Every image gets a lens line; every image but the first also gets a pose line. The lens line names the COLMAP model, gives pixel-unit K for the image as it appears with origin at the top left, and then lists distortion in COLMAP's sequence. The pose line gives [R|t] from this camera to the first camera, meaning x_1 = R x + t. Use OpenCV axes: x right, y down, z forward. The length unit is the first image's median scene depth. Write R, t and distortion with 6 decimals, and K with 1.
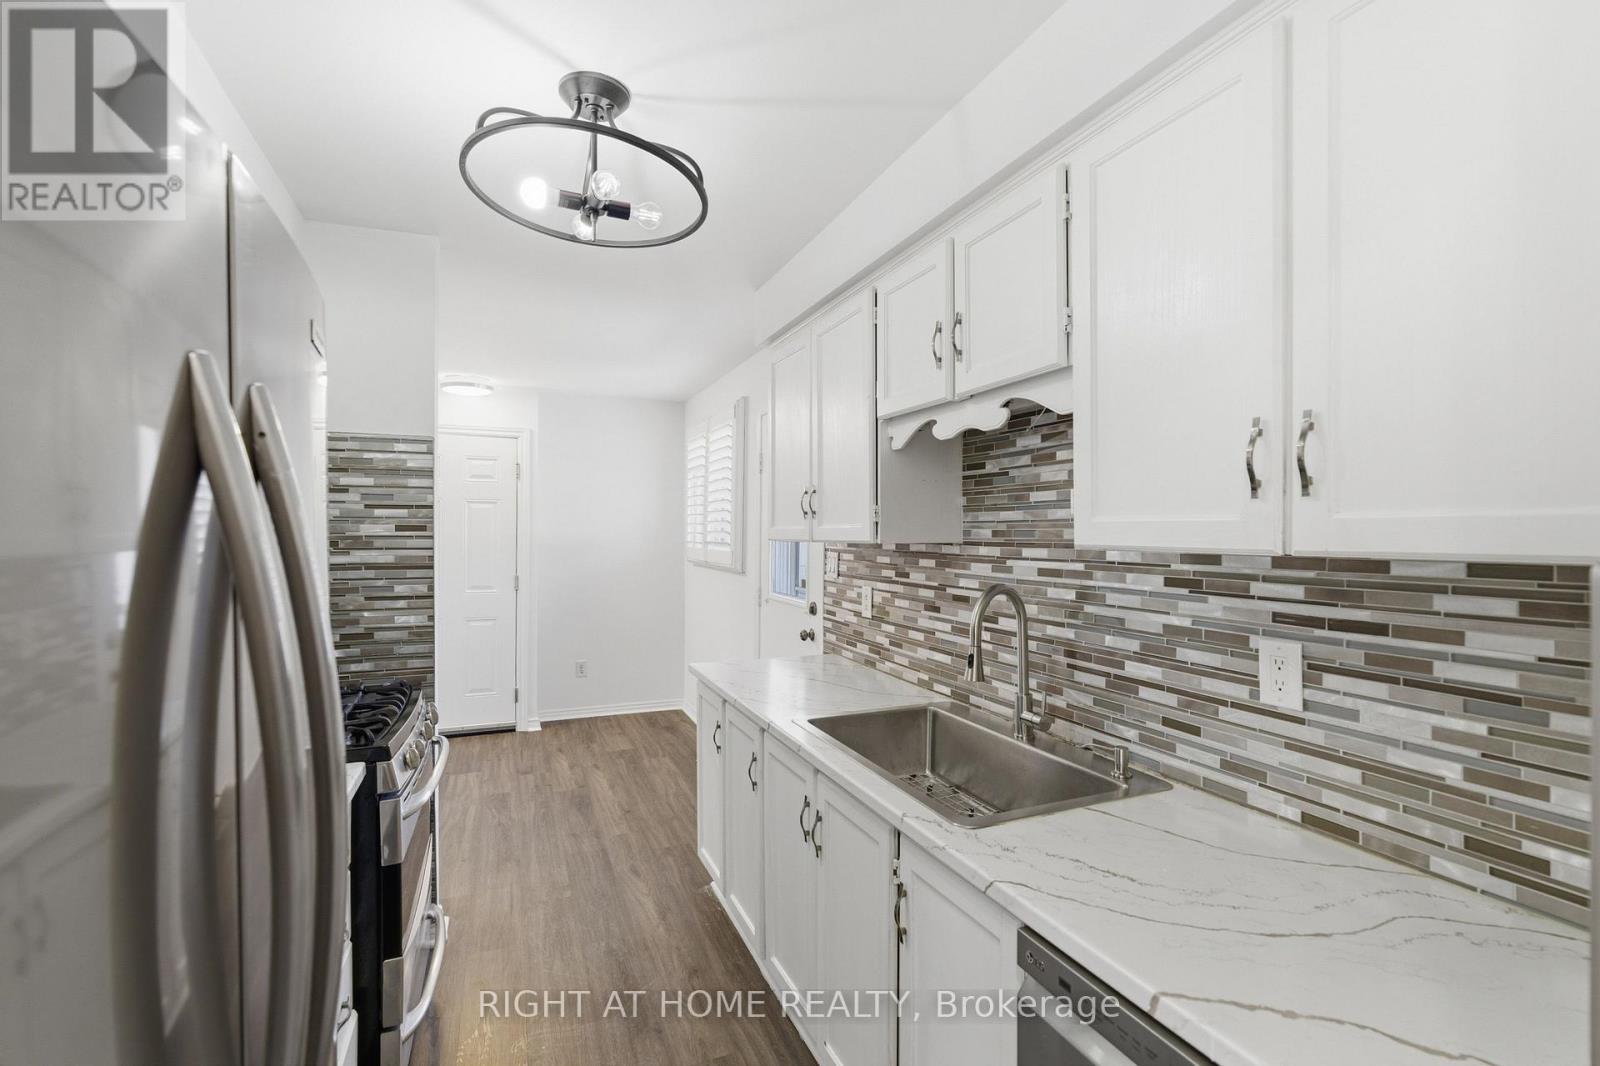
lens RADIAL K [[722.0, 0, 803.1], [0, 722.0, 518.5], [0, 0, 1]] dist [-0.000746, 0.000611]
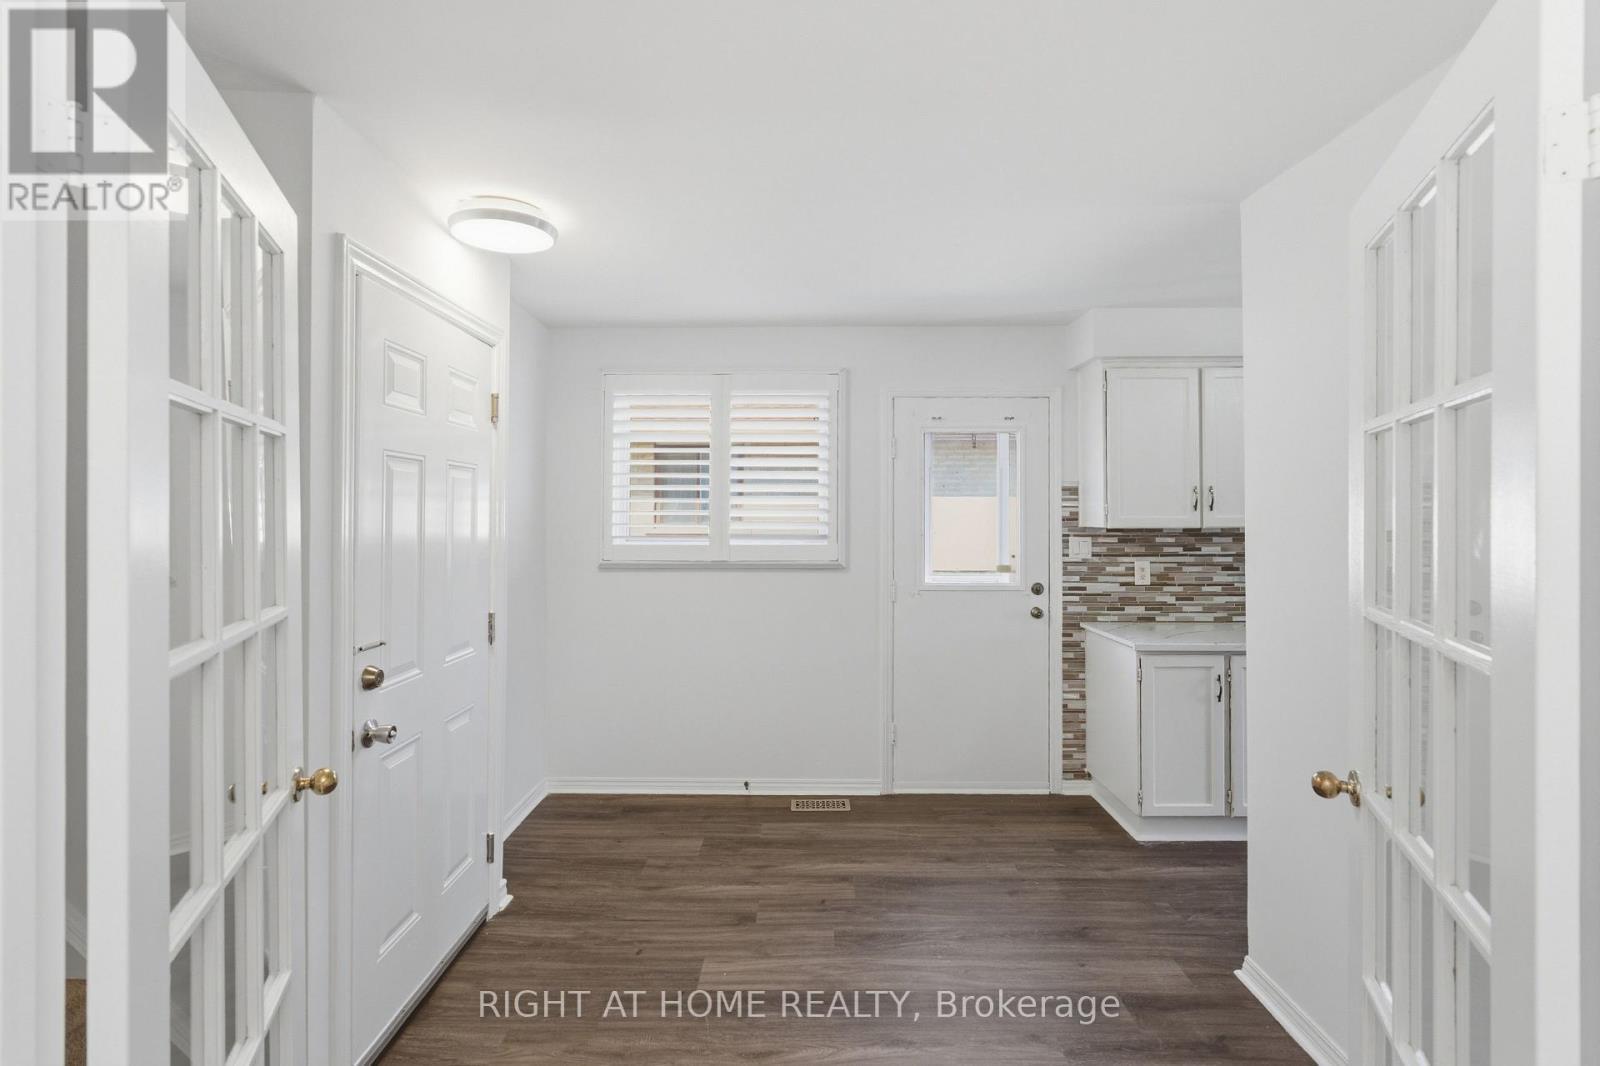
lens RADIAL K [[722.0, 0, 803.1], [0, 722.0, 518.5], [0, 0, 1]] dist [-0.000746, 0.000611]
pose [[0.382966, 0.007828, 0.923729, -1.256387], [-0.011258, 0.999929, -0.003806, 0.025980], [-0.923694, -0.008942, 0.383028, 0.985761]]
